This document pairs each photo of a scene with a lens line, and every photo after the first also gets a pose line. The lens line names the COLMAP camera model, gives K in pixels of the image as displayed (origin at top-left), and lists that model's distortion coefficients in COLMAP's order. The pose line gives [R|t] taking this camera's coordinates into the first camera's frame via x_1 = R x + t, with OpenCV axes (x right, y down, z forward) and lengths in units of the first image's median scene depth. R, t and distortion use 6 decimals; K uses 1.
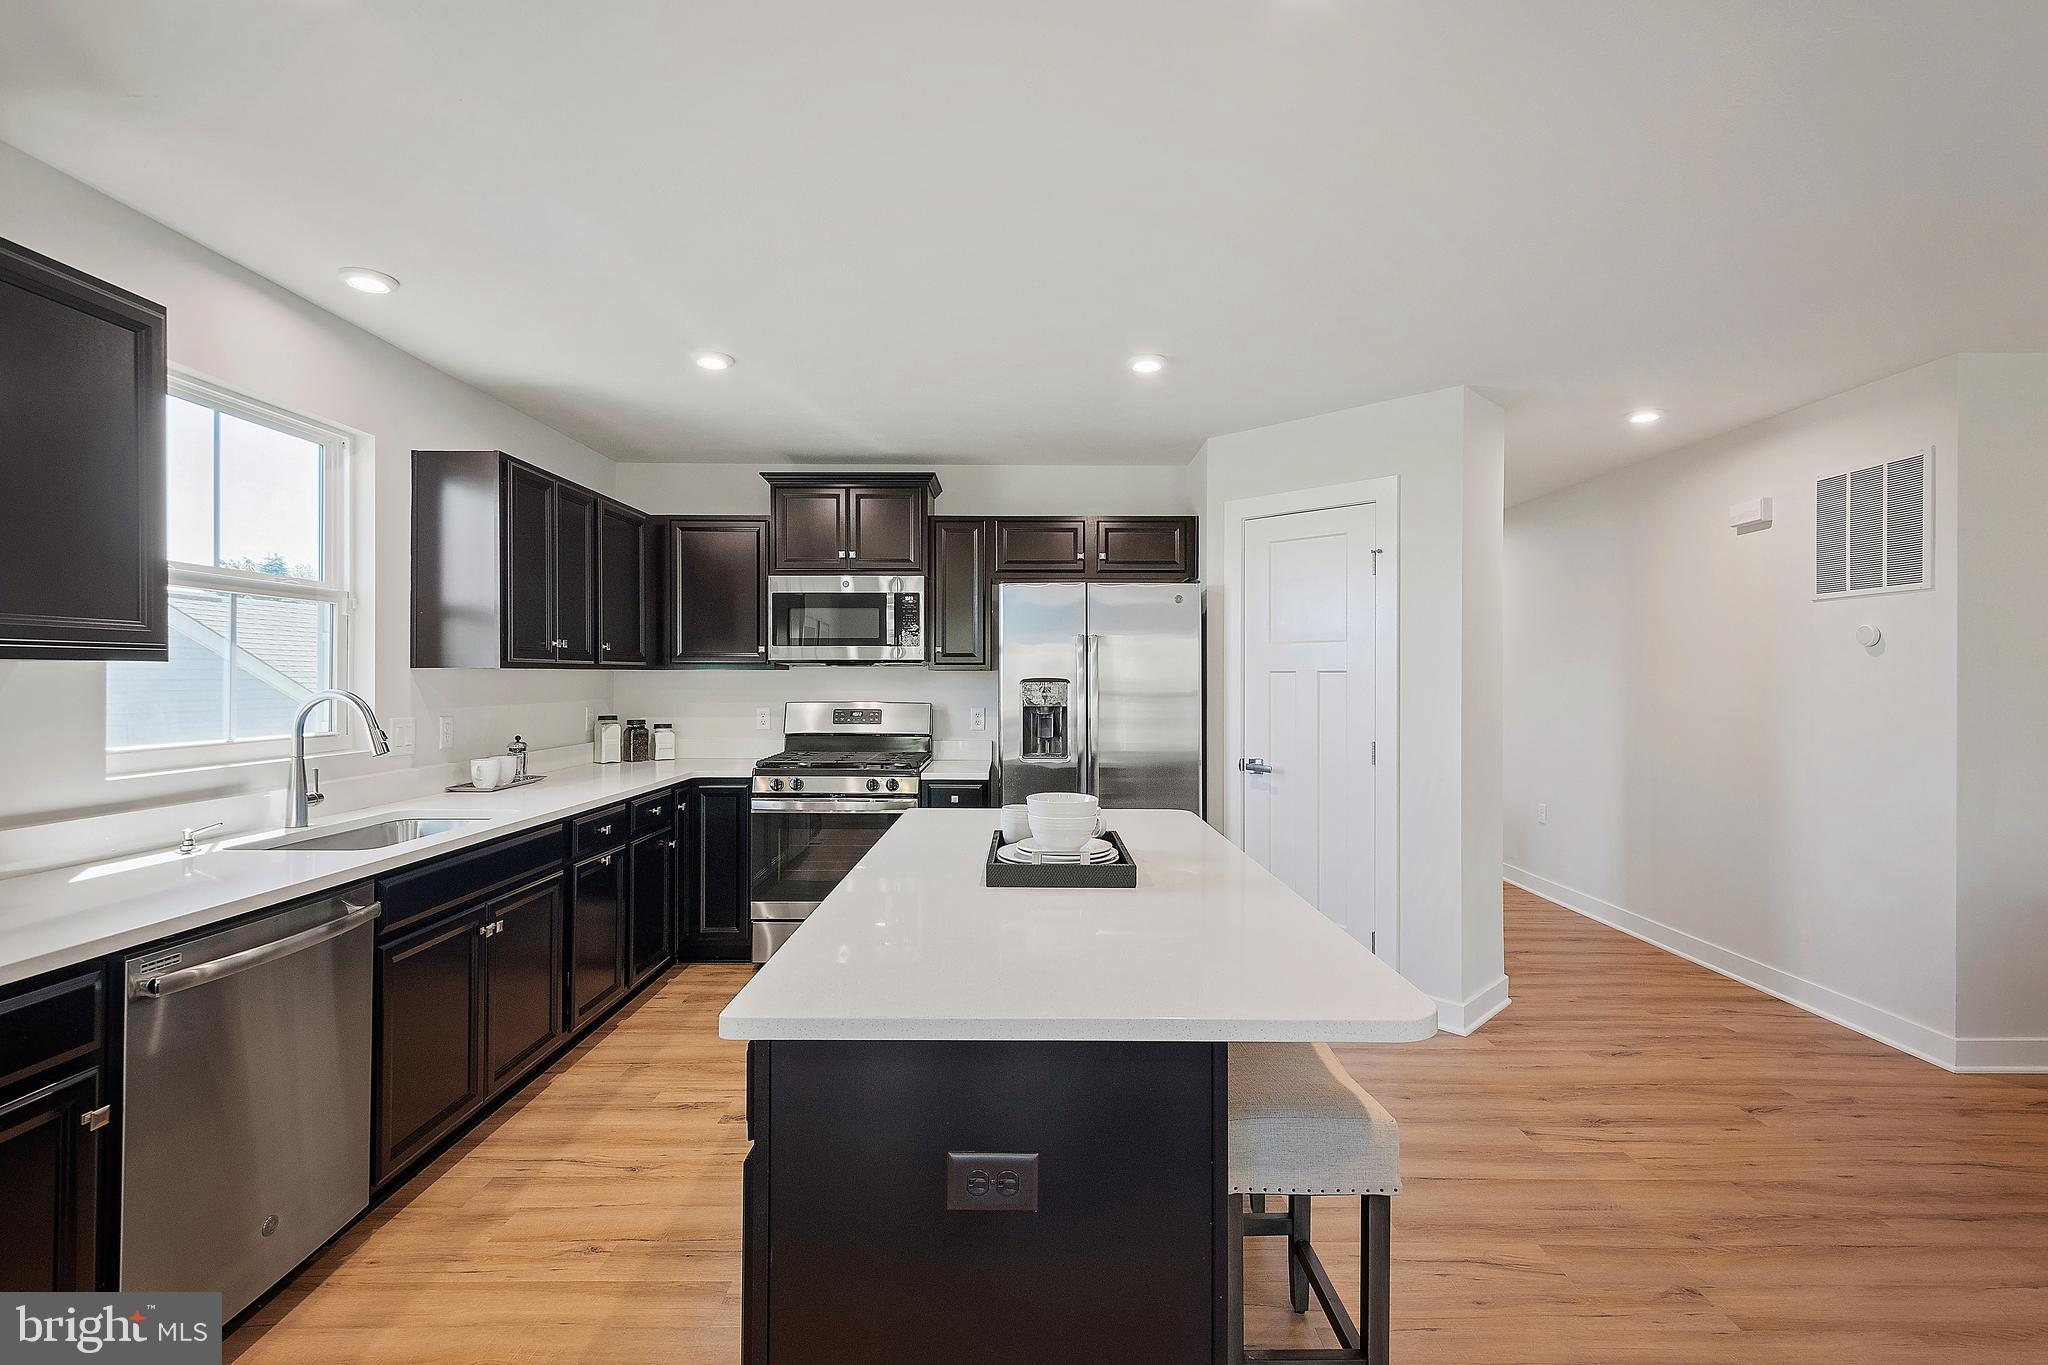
lens RADIAL K [[918.0, 0, 1027.9], [0, 918.0, 677.8], [0, 0, 1]] dist [0.017297, -0.005891]
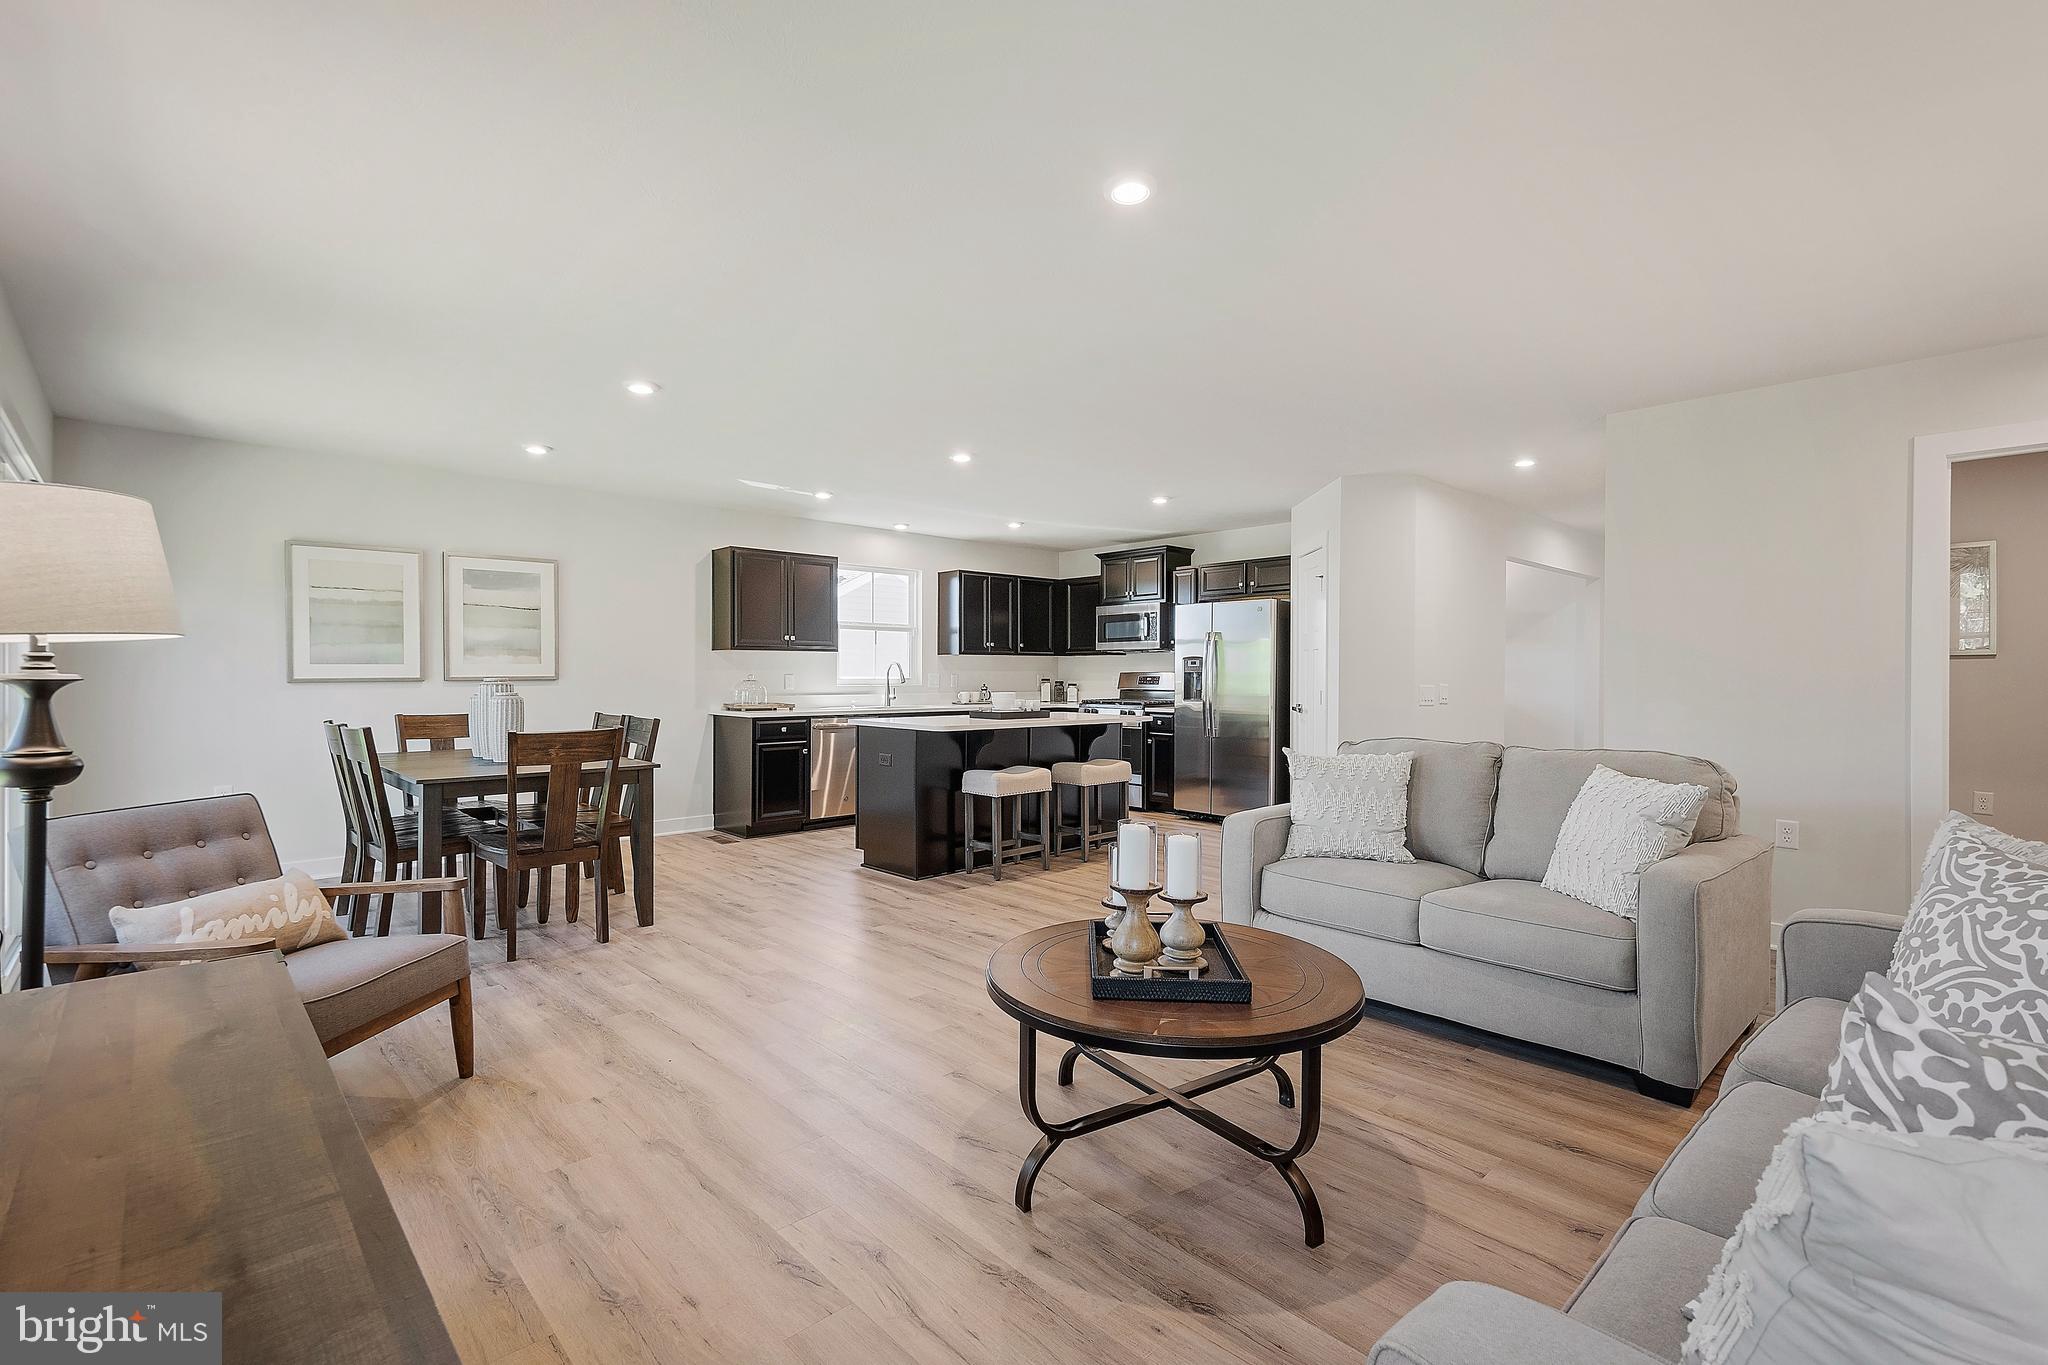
lens RADIAL K [[918.0, 0, 1027.9], [0, 918.0, 677.8], [0, 0, 1]] dist [0.017297, -0.005891]
pose [[0.689684, 0.001898, -0.724108, 1.104830], [0.000257, 0.999996, 0.002866, 0.036723], [0.724110, -0.002163, 0.689681, -0.482474]]
